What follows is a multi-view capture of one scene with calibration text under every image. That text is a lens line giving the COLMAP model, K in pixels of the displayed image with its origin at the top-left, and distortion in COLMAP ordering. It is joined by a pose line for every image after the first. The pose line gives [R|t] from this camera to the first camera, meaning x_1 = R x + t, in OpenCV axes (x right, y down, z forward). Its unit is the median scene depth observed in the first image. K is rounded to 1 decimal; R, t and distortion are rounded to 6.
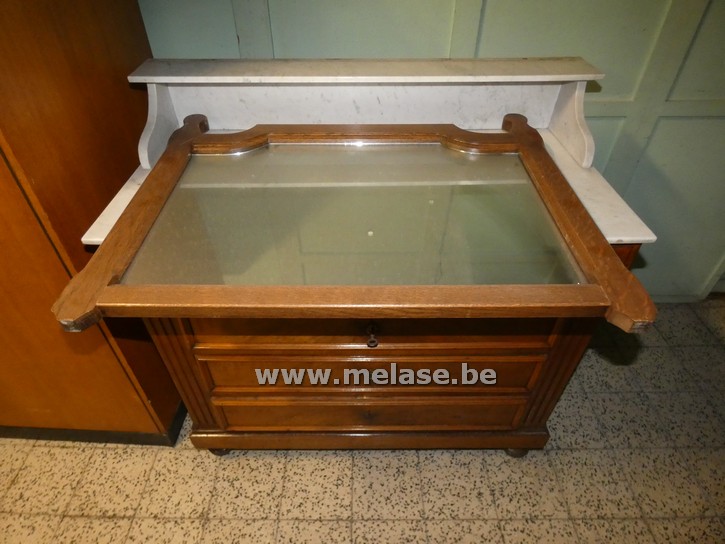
lens RADIAL K [[447.7, 0, 362.5], [0, 447.7, 272.0], [0, 0, 1]] dist [0.000176, 0.000197]
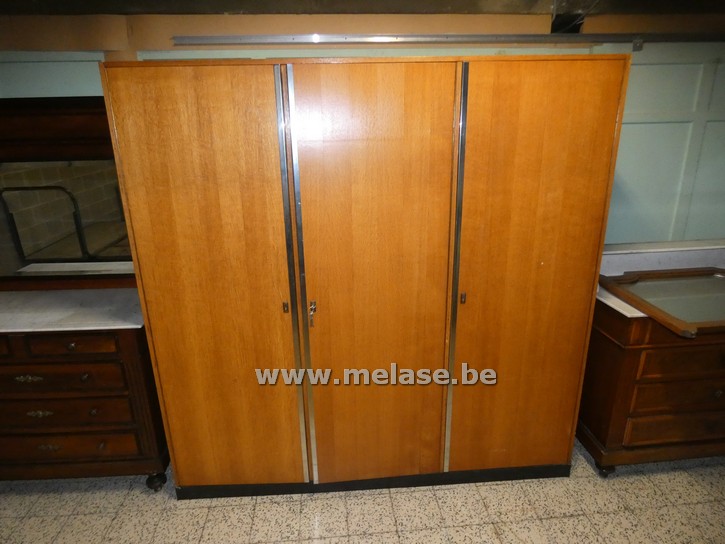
lens RADIAL K [[447.7, 0, 362.5], [0, 447.7, 272.0], [0, 0, 1]] dist [0.000176, 0.000197]
pose [[0.994451, -0.050445, 0.092318, -1.328905], [0.082859, 0.916279, -0.391877, 0.314640], [-0.064821, 0.397351, 0.915374, -0.668132]]
